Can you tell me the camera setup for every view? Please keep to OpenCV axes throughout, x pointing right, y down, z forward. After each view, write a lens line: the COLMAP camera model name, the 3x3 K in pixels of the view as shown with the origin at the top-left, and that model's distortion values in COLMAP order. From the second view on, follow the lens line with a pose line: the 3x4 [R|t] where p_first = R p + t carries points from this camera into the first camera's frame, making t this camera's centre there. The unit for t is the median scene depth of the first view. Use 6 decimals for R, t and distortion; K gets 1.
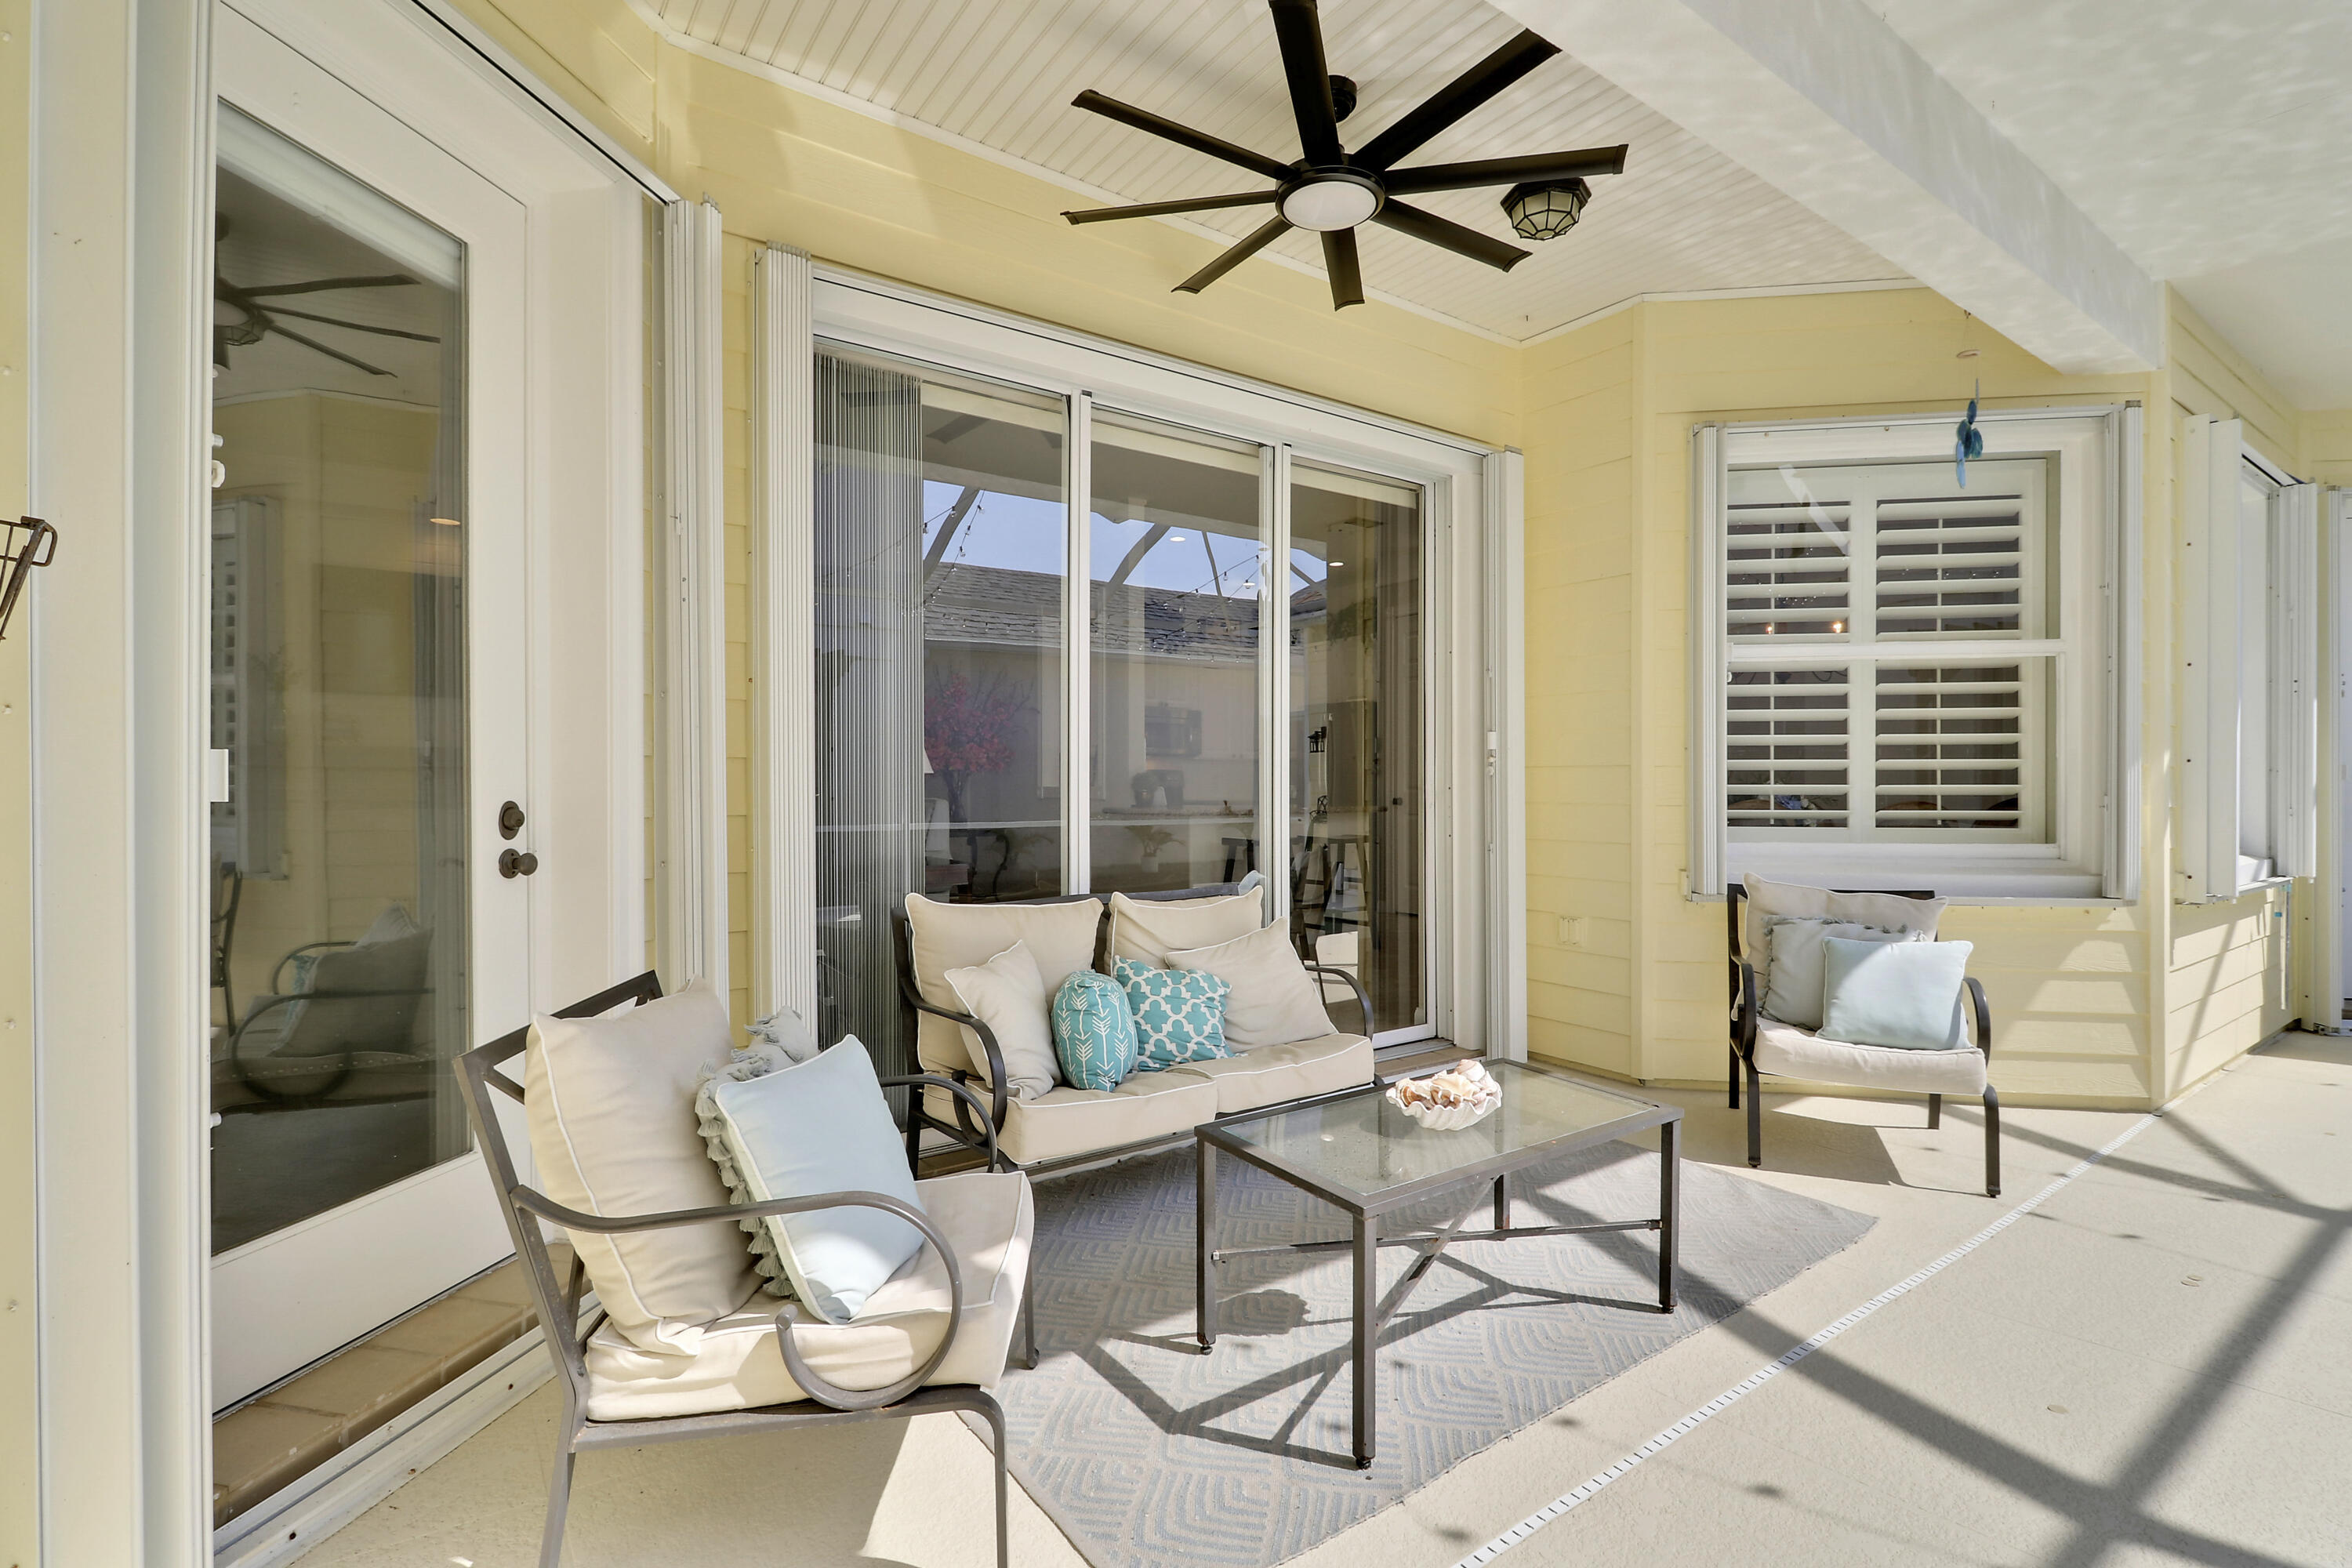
lens RADIAL K [[1087.3, 0, 1197.4], [0, 1087.3, 784.6], [0, 0, 1]] dist [-0.002182, -0.011873]
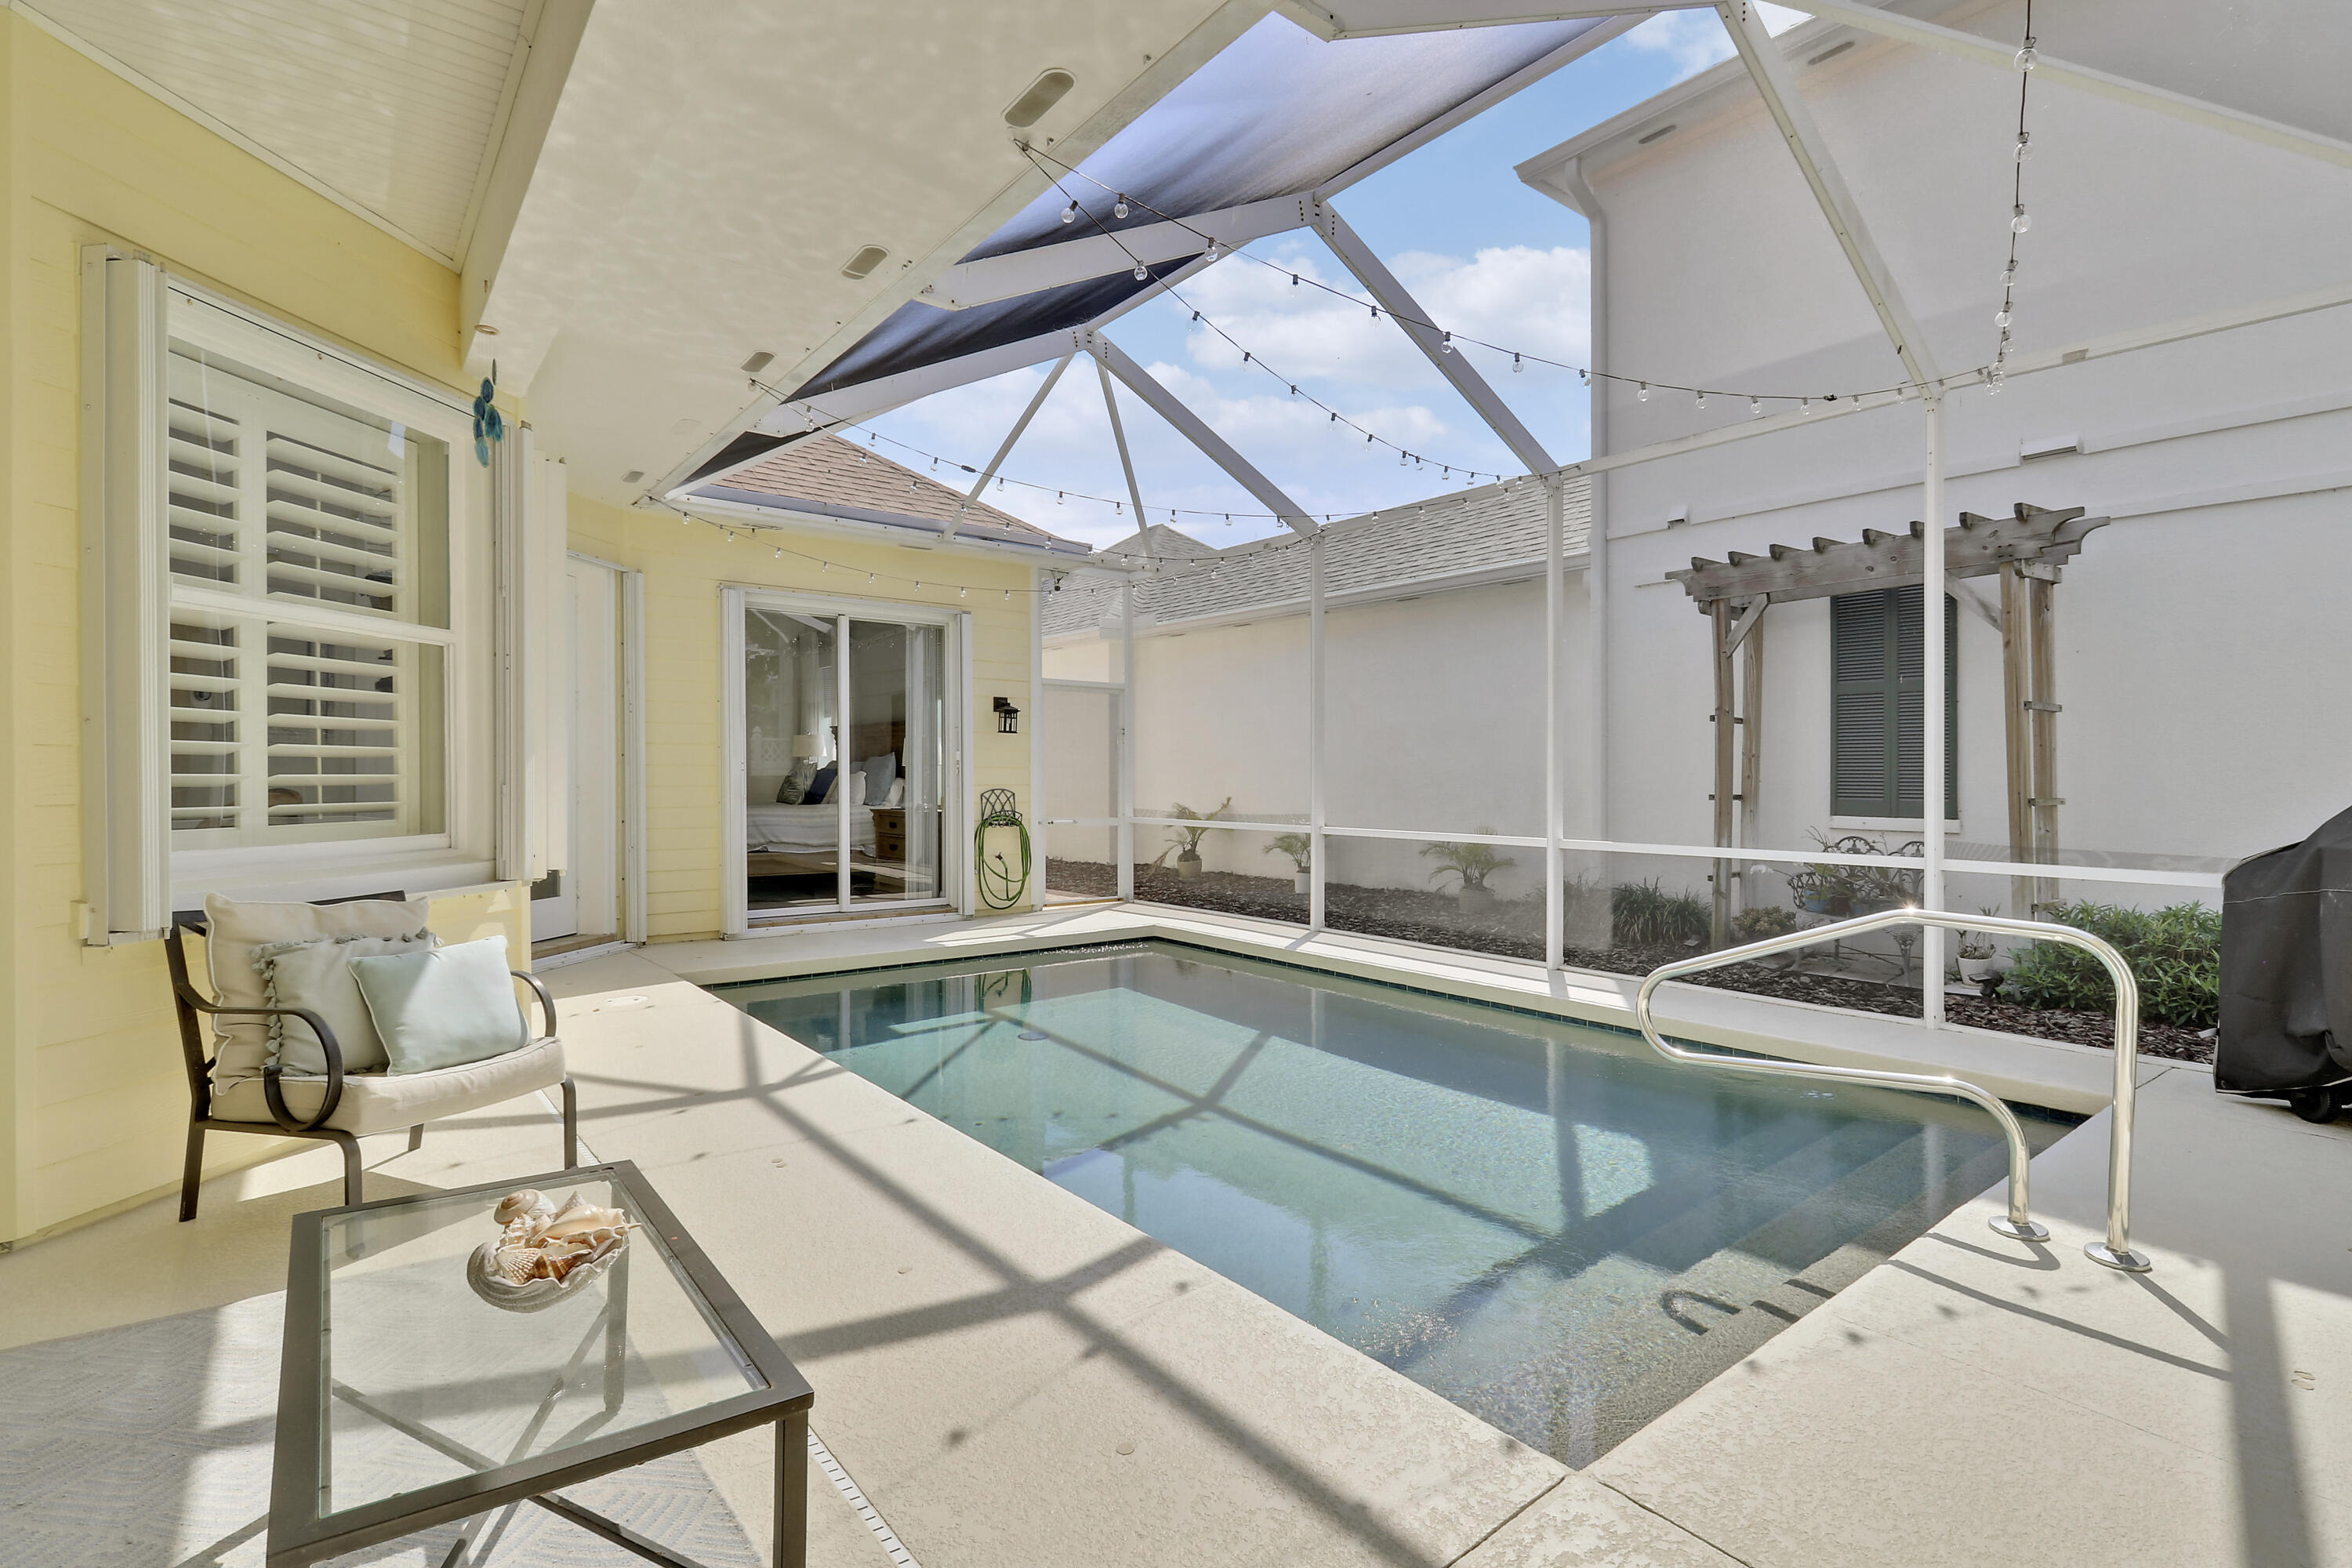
lens RADIAL K [[1087.3, 0, 1192.3], [0, 1087.3, 774.0], [0, 0, 1]] dist [-0.002182, -0.011873]
pose [[-0.041636, -0.000562, 0.999133, -0.237454], [-0.005239, 0.999986, 0.000344, -0.003612], [-0.999119, -0.005220, -0.041639, 0.341924]]
